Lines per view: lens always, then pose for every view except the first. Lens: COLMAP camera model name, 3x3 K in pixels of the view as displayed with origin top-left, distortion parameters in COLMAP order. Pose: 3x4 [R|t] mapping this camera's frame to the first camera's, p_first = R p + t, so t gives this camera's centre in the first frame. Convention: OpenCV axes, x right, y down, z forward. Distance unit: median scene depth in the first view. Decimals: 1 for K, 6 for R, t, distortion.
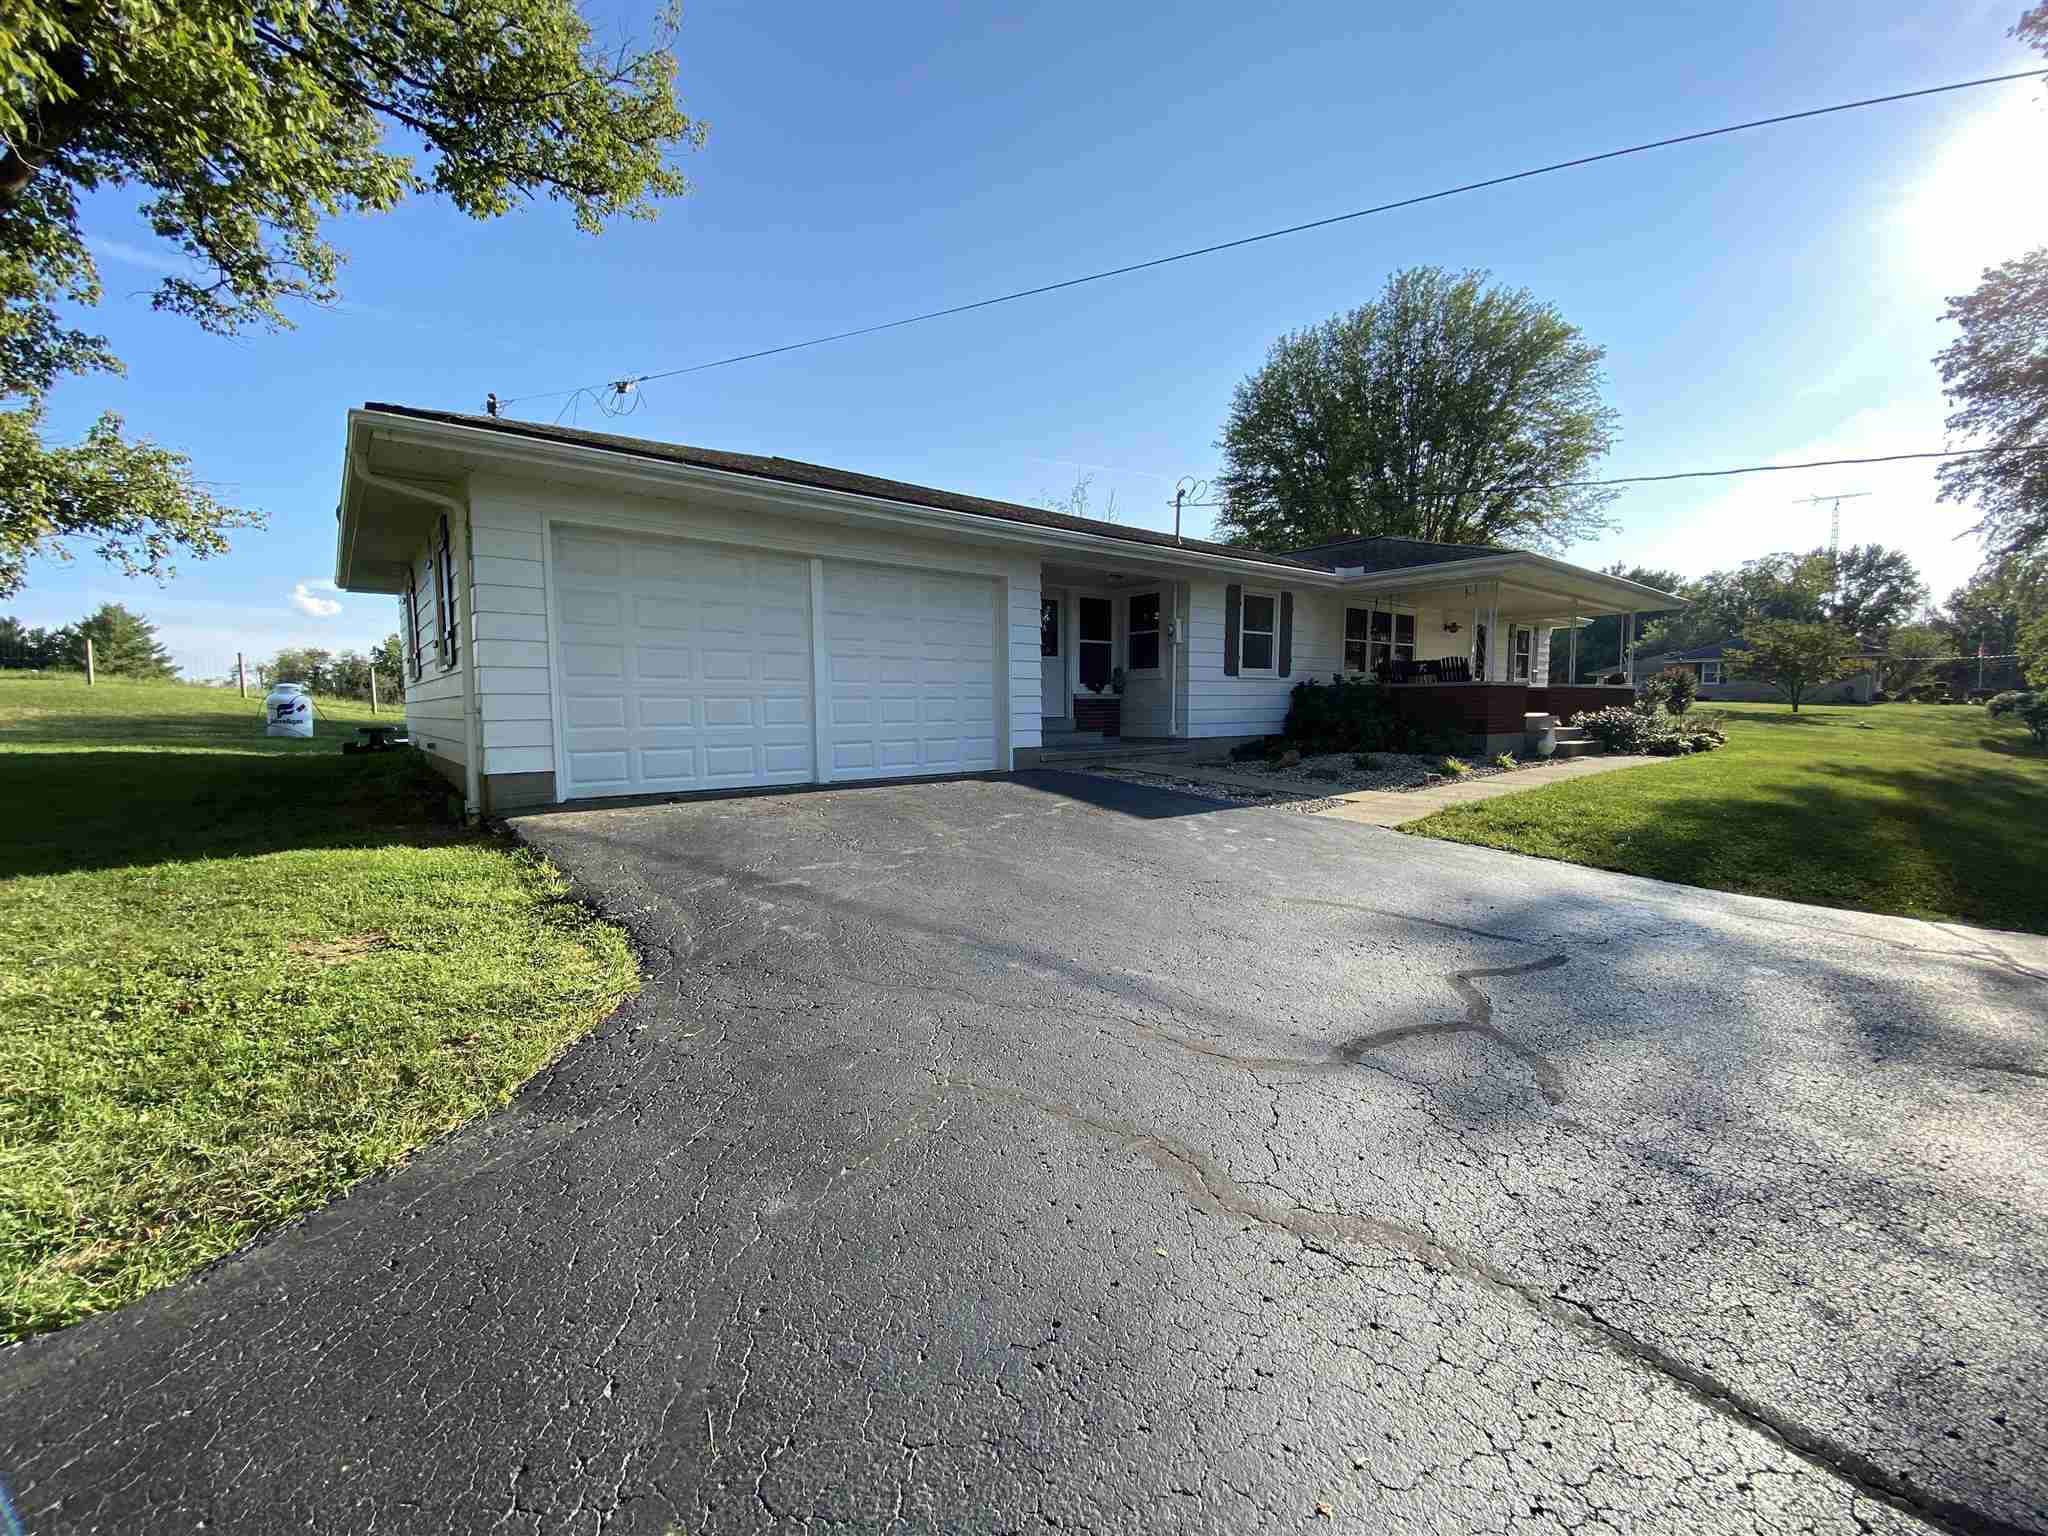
lens RADIAL K [[832.7, 0, 1021.9], [0, 832.7, 780.6], [0, 0, 1]] dist [0.020722, -0.020448]
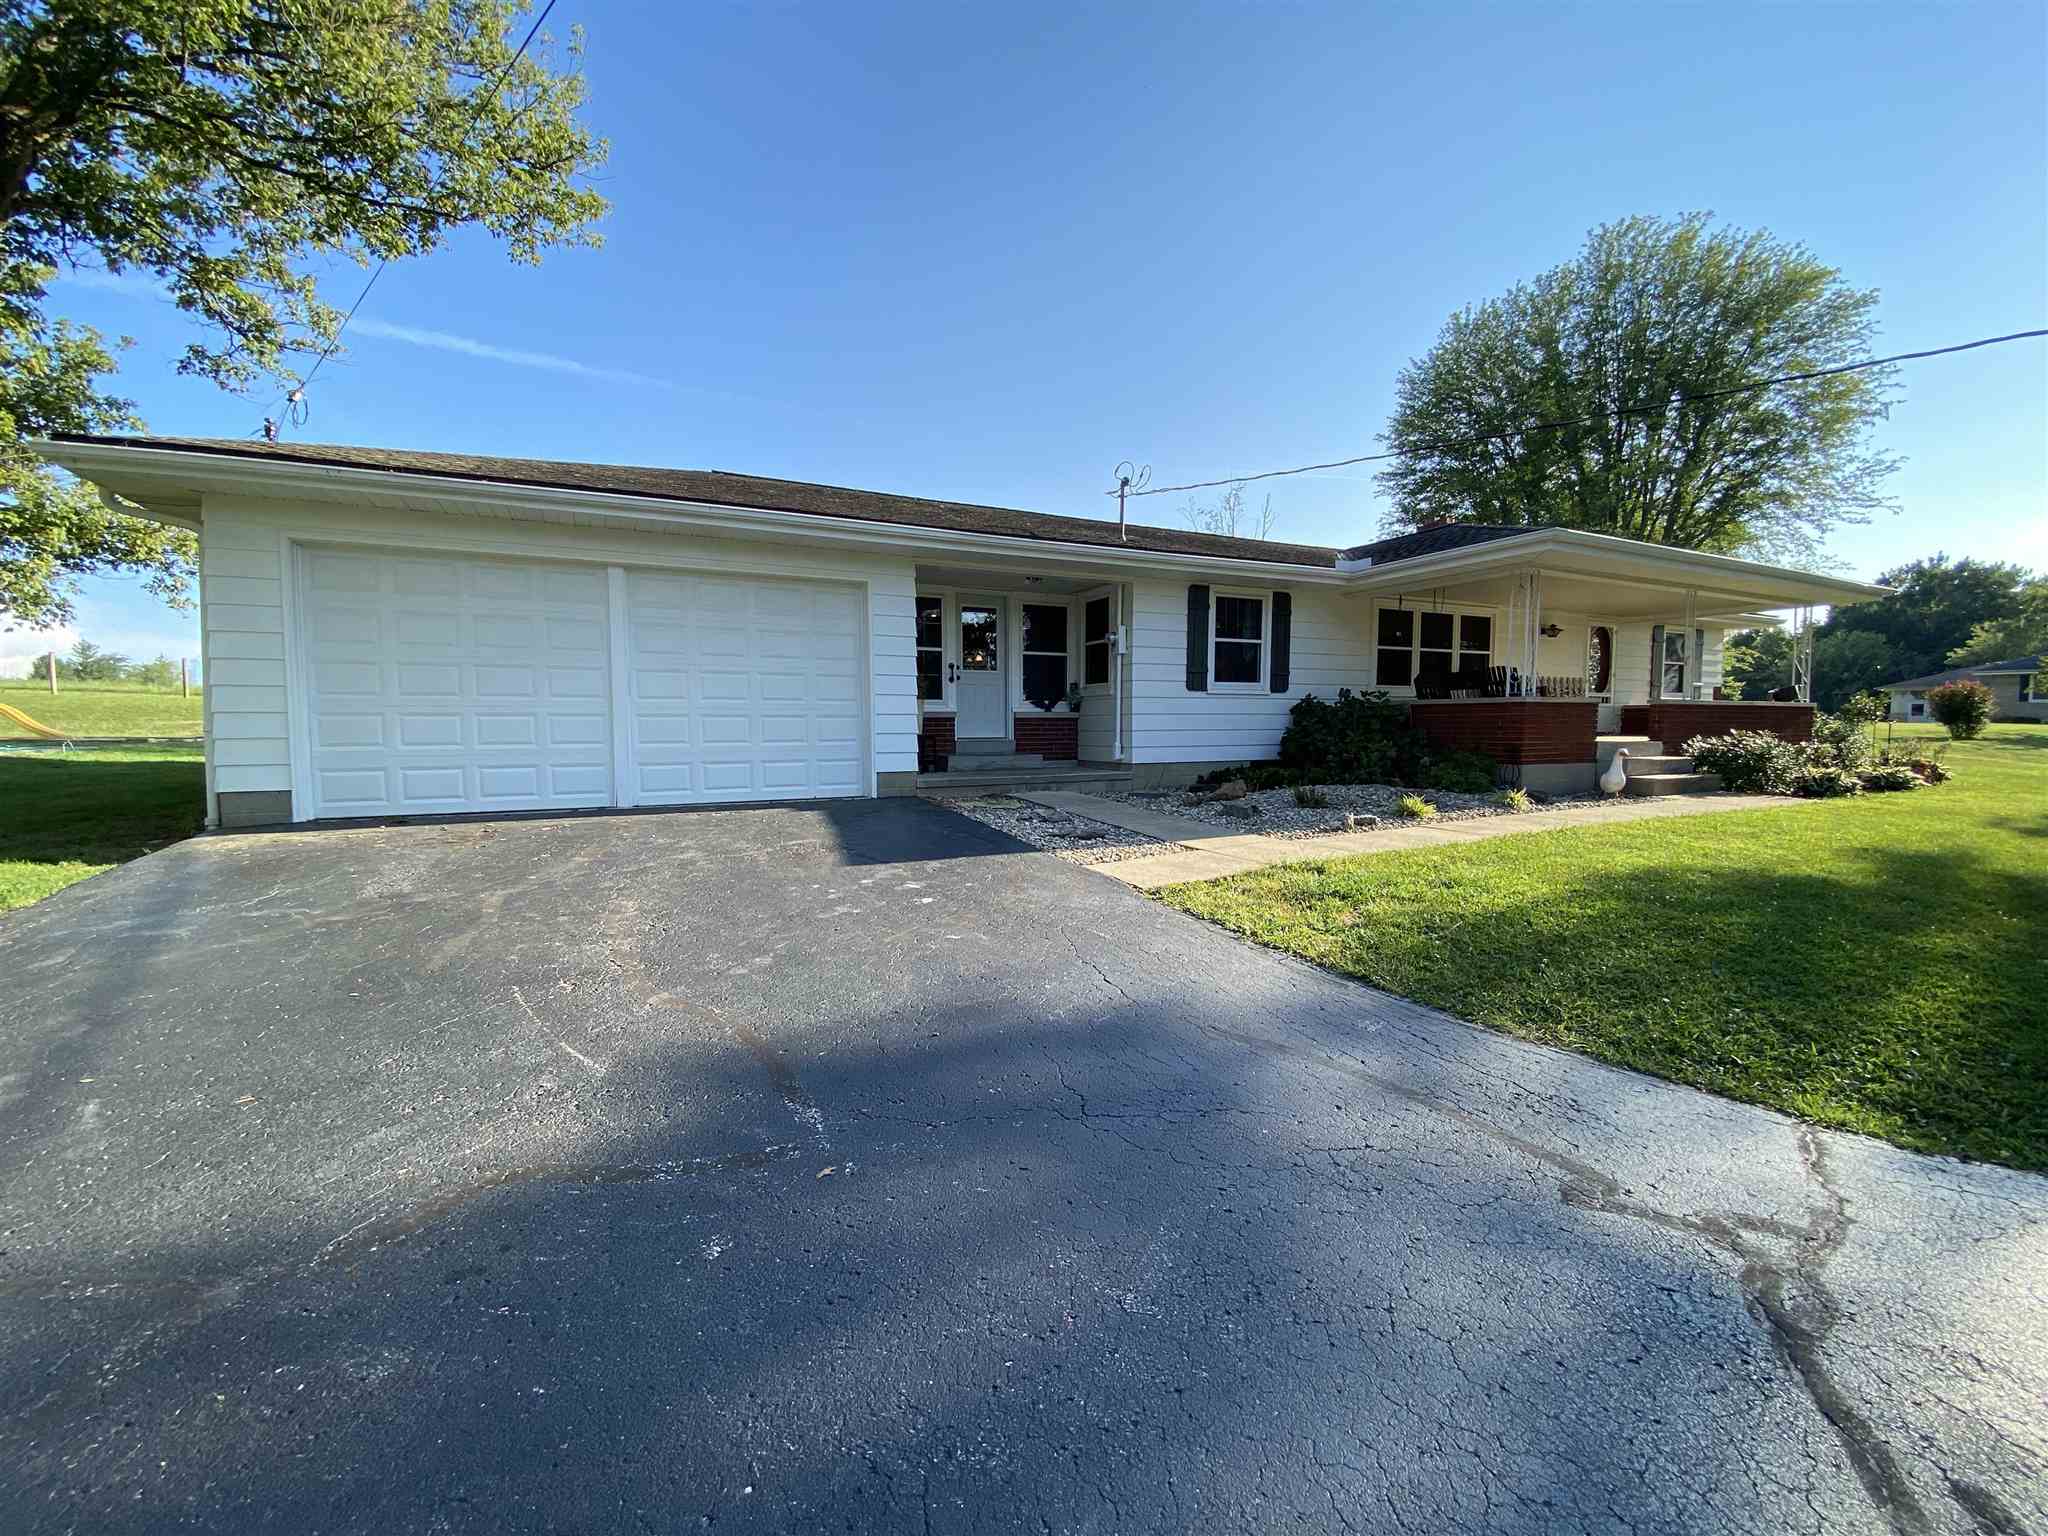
lens RADIAL K [[832.7, 0, 1021.9], [0, 832.7, 780.6], [0, 0, 1]] dist [0.020722, -0.020448]
pose [[0.973377, 0.019984, -0.228339, 0.264635], [-0.024645, 0.999542, -0.017580, -0.014119], [0.227883, 0.022740, 0.973423, 0.125791]]
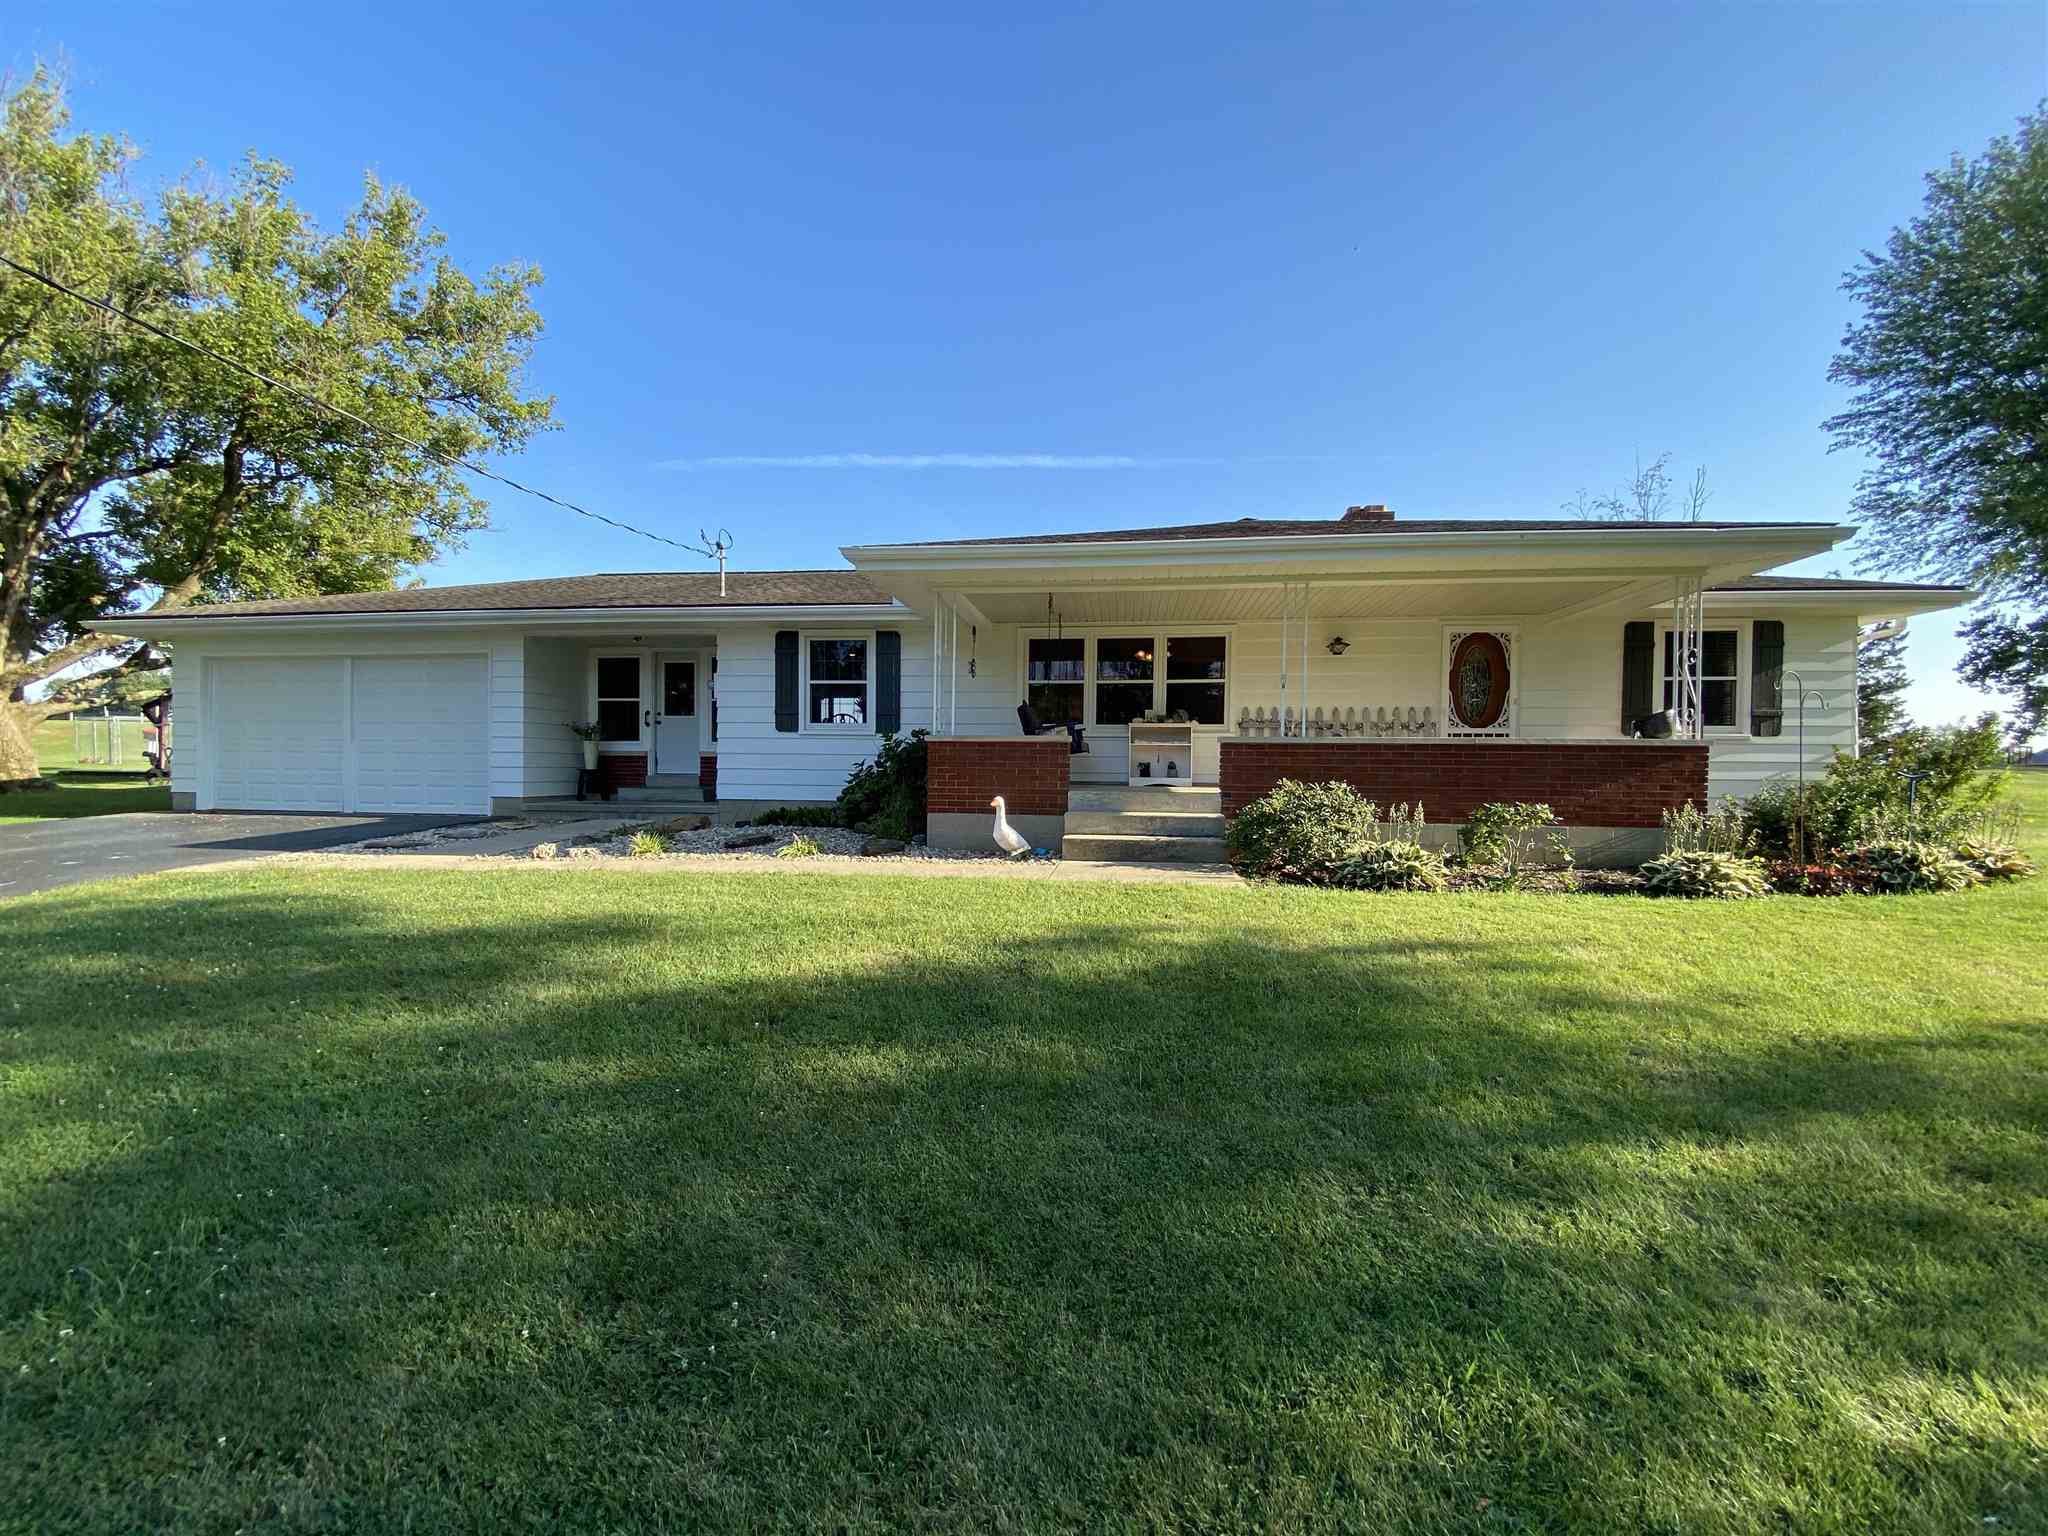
lens RADIAL K [[838.3, 0, 1011.1], [0, 838.3, 781.0], [0, 0, 1]] dist [0.002050, -0.010539]
pose [[0.685922, 0.027271, -0.727164, 1.033776], [-0.079850, 0.996084, -0.037966, -0.056858], [0.723281, 0.084106, 0.685413, 0.545628]]
